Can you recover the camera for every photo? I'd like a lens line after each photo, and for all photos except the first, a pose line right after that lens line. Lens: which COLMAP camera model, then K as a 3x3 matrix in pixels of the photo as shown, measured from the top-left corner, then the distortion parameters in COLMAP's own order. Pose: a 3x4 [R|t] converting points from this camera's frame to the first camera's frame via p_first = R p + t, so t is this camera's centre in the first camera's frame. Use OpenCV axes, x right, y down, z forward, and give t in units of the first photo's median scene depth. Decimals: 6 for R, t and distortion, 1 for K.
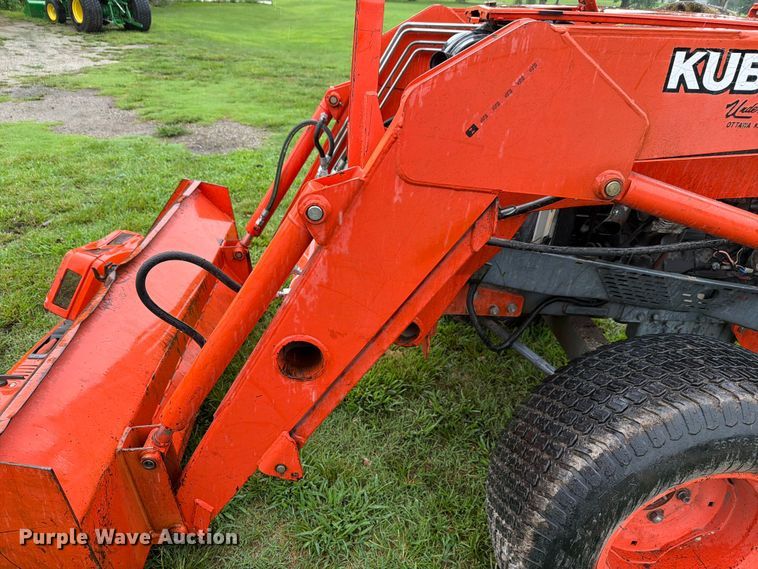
lens RADIAL K [[530.0, 0, 379.0], [0, 530.0, 284.5], [0, 0, 1]] dist [0.044842, -0.051822]
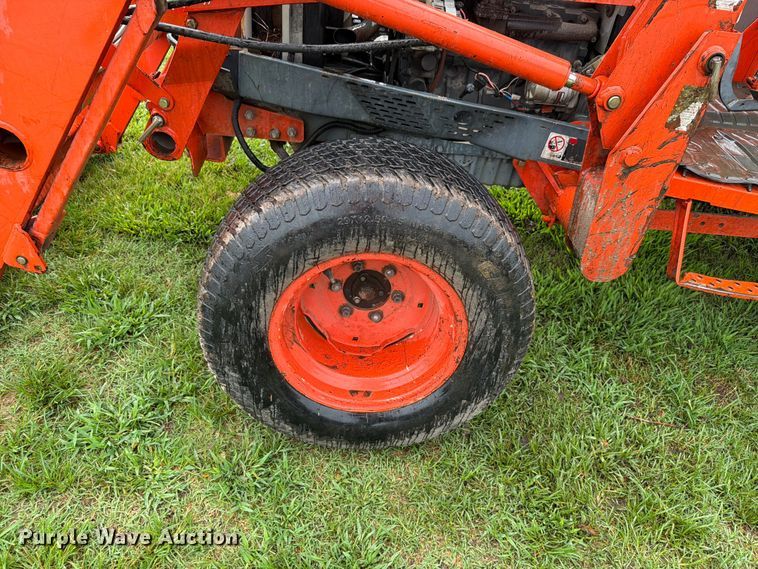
lens RADIAL K [[530.0, 0, 379.0], [0, 530.0, 284.5], [0, 0, 1]] dist [0.044842, -0.051822]
pose [[0.999491, 0.031366, 0.005760, 0.429839], [-0.031889, 0.981264, 0.190010, 0.133788], [0.000308, -0.190097, 0.981765, -0.051238]]
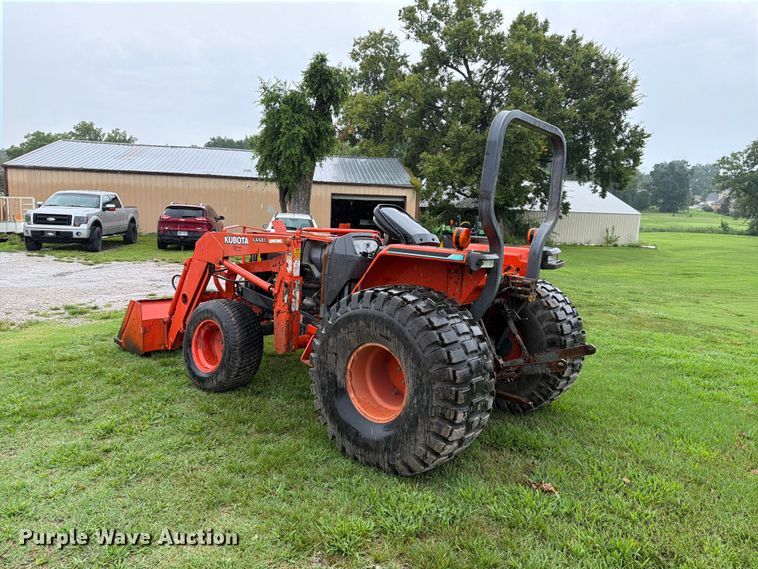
lens RADIAL K [[520.2, 0, 380.4], [0, 520.2, 299.0], [0, 0, 1]] dist [0.010226, -0.000084]
pose [[0.753134, 0.071236, -0.653999, 2.958601], [-0.311692, 0.914097, -0.259372, 0.568273], [0.579342, 0.399188, 0.710642, -0.877483]]
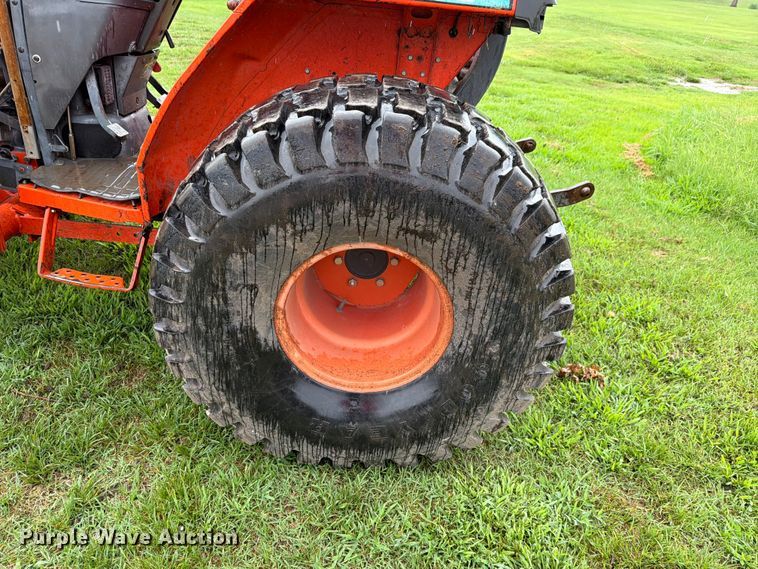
lens RADIAL K [[530.0, 0, 379.0], [0, 530.0, 284.5], [0, 0, 1]] dist [0.044842, -0.051822]
pose [[0.998885, 0.034003, -0.032759, 1.734410], [-0.032965, 0.998953, 0.031717, 0.256399], [0.033803, -0.030602, 0.998960, -0.267748]]
